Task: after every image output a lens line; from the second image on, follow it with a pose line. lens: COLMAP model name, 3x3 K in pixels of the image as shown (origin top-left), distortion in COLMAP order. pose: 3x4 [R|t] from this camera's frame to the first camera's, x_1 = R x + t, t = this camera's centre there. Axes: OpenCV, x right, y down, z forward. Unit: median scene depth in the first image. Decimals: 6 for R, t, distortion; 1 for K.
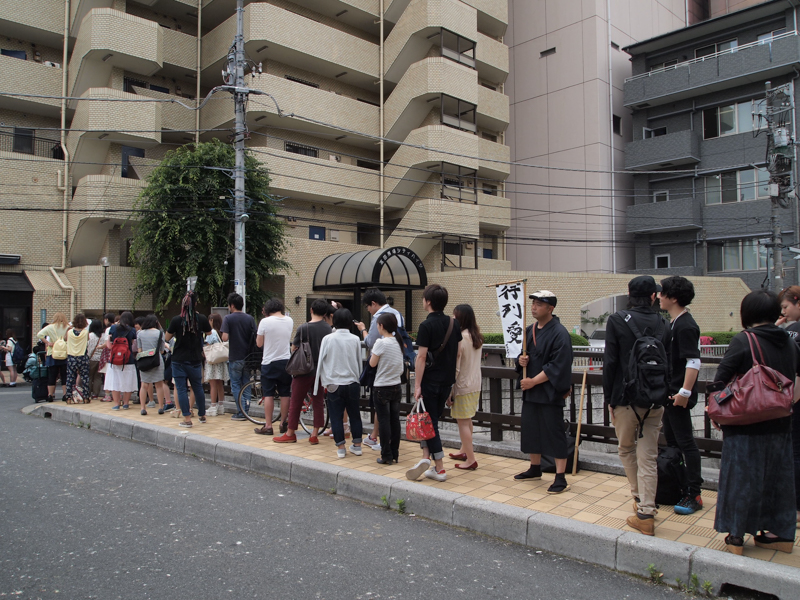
lens RADIAL K [[668.7, 0, 400.4], [0, 668.7, 283.6], [0, 0, 1]] dist [-0.042024, -0.000217]
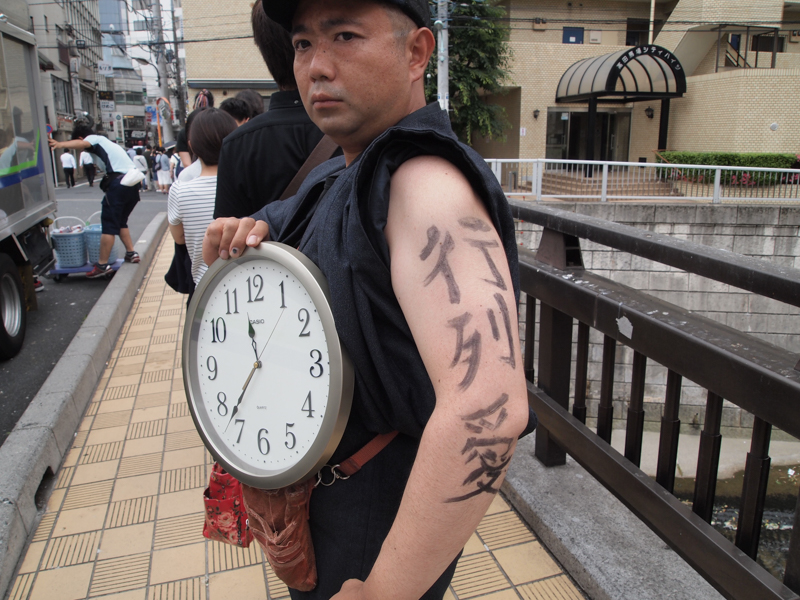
lens RADIAL K [[664.1, 0, 397.3], [0, 664.1, 288.1], [0, 0, 1]] dist [-0.044315, -0.000921]
pose [[0.836594, 0.114616, -0.535700, 0.191371], [0.036019, 0.964245, 0.262555, 0.009580], [0.546638, -0.238947, 0.802553, 0.105753]]
